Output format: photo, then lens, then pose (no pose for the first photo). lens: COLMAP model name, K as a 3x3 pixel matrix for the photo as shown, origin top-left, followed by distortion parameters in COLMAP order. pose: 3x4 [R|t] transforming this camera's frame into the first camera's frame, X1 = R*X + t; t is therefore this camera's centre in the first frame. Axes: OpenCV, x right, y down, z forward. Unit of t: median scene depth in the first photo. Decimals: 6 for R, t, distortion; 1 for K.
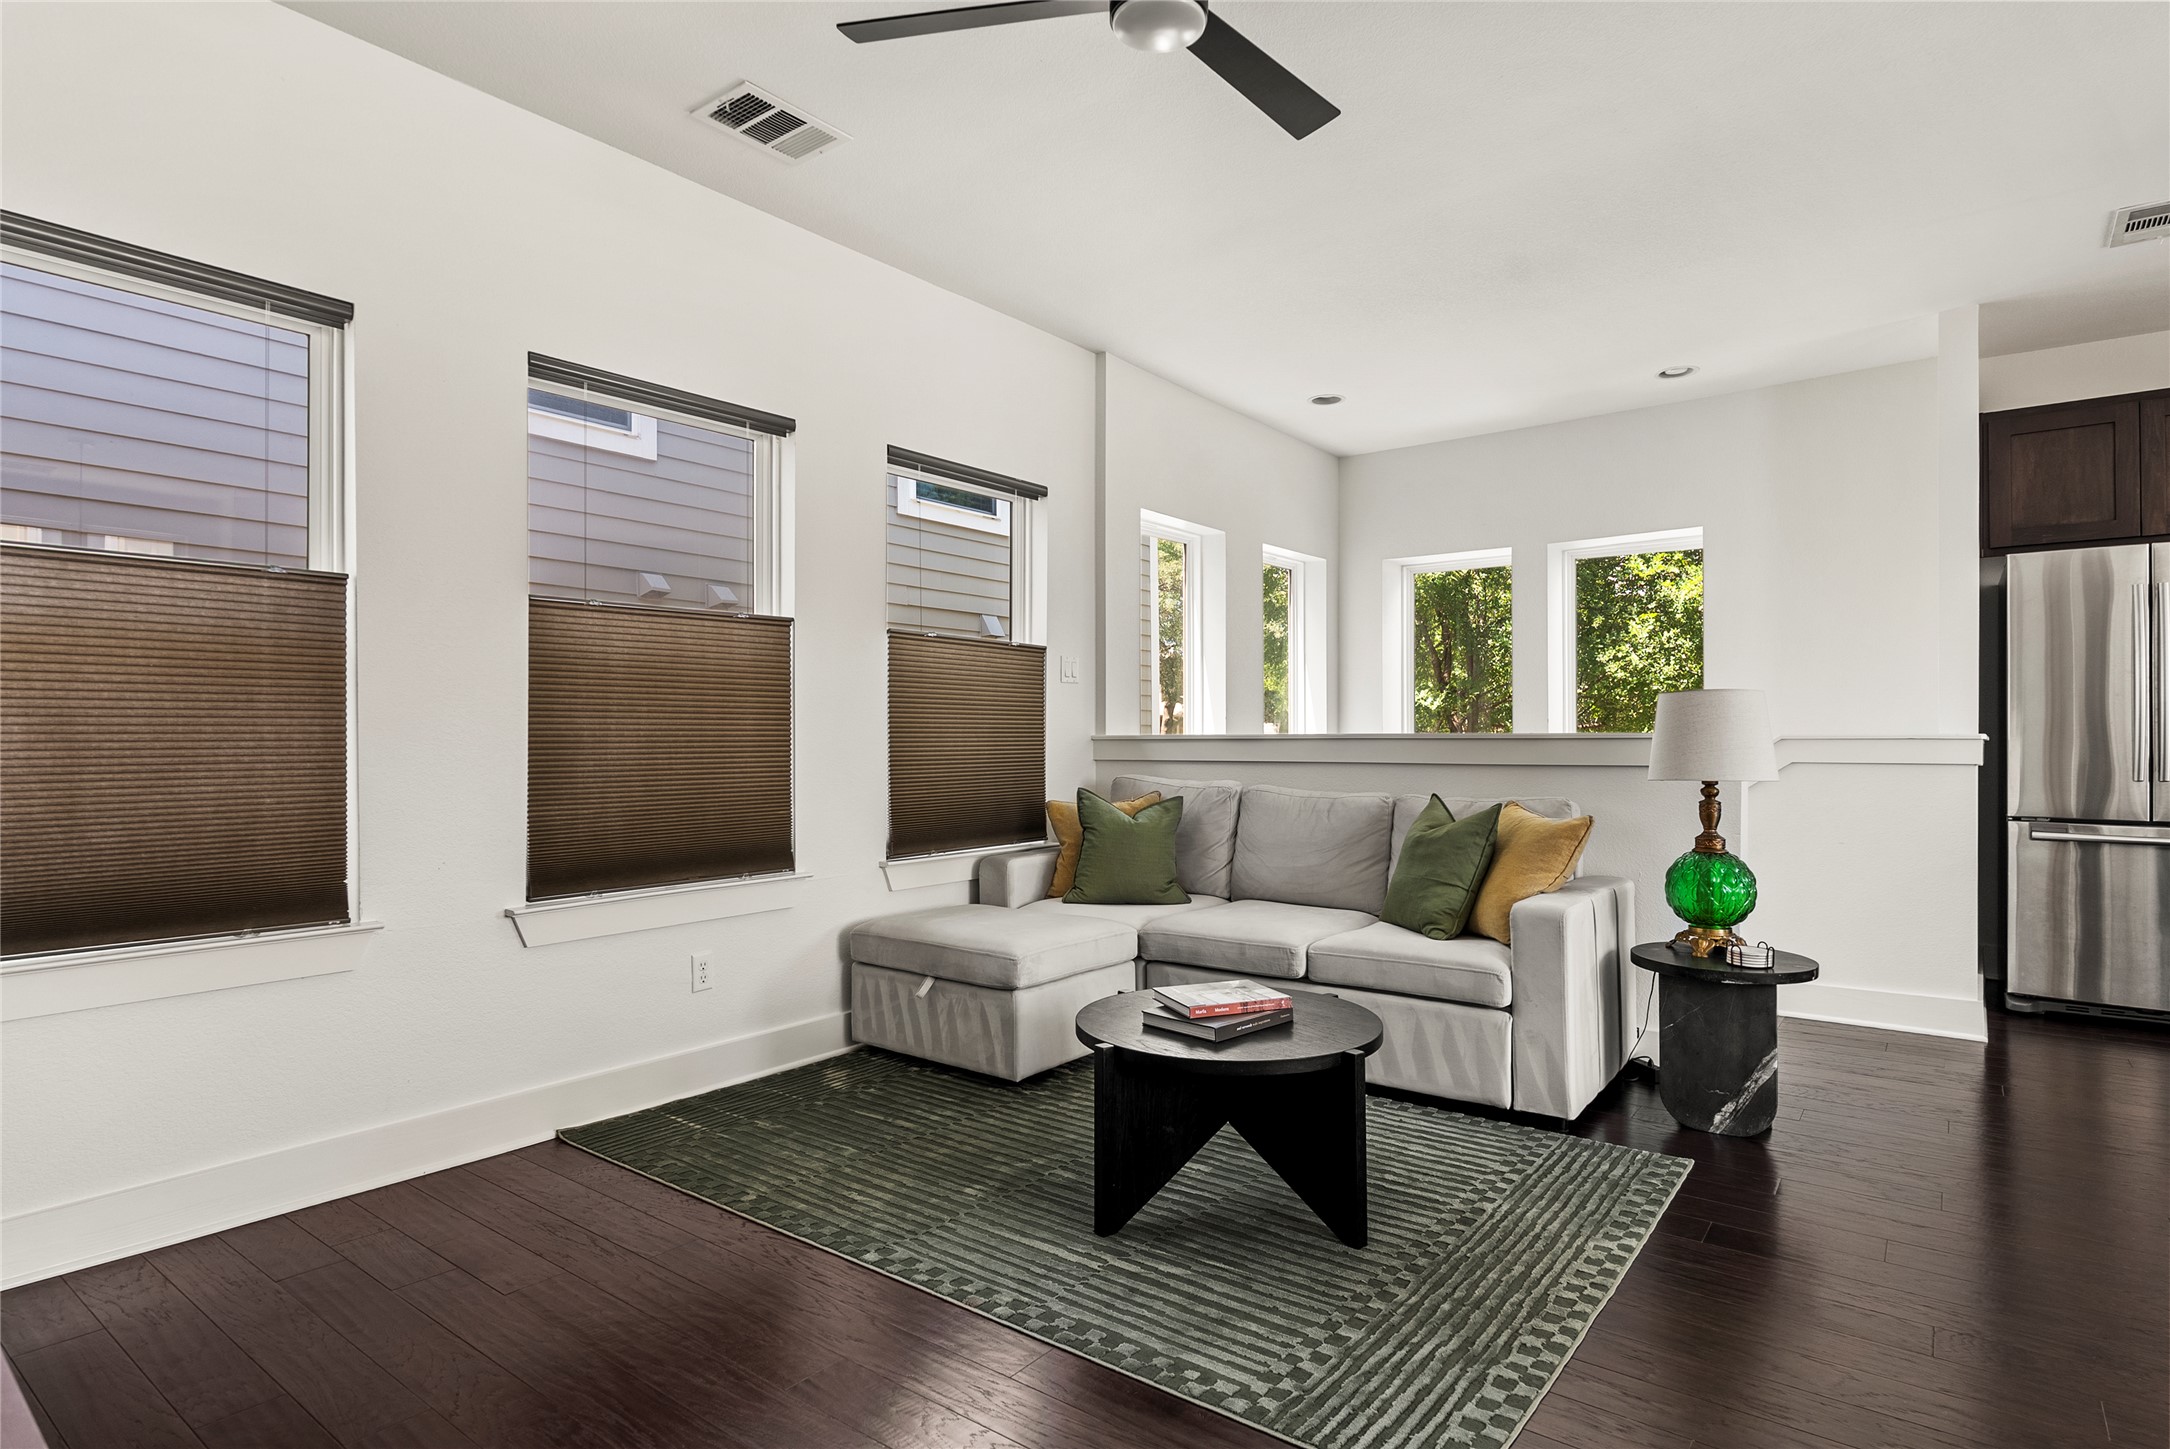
lens RADIAL K [[1149.7, 0, 1085.0], [0, 1149.7, 724.5], [0, 0, 1]] dist [0.000011, 0.000632]
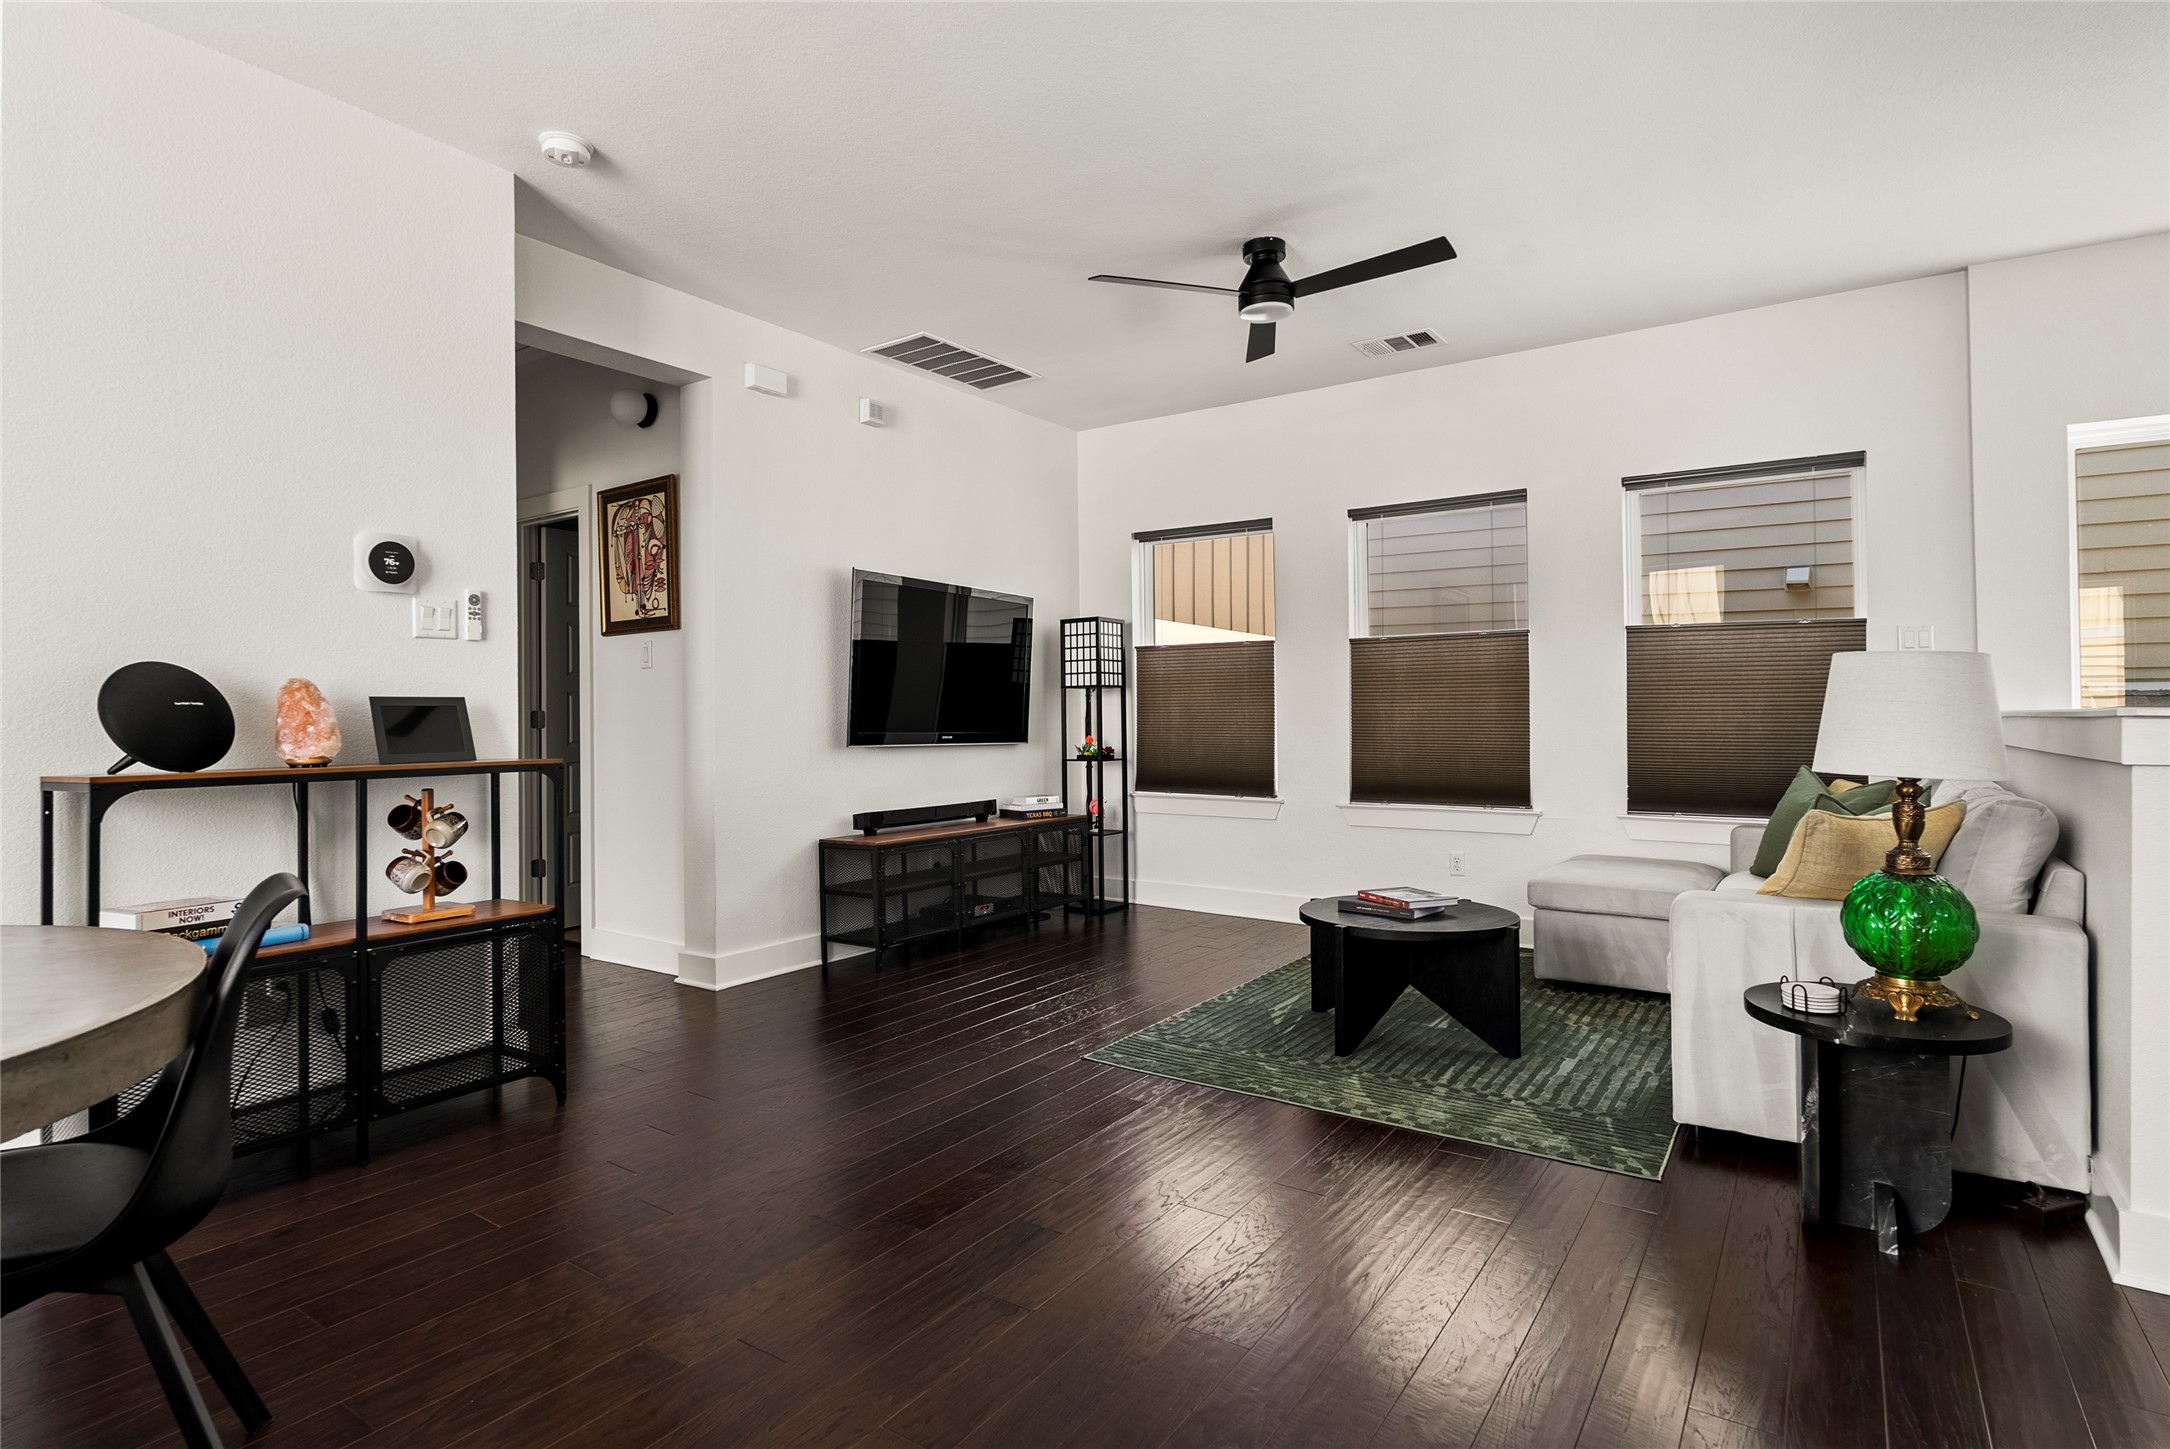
lens RADIAL K [[1087.4, 0, 1085.0], [0, 1087.4, 724.5], [0, 0, 1]] dist [-0.000194, 0.000021]
pose [[0.048742, 0.006453, -0.998791, 1.455151], [0.010110, 0.999925, 0.006954, 0.012973], [0.998760, -0.010437, 0.048673, 0.546412]]
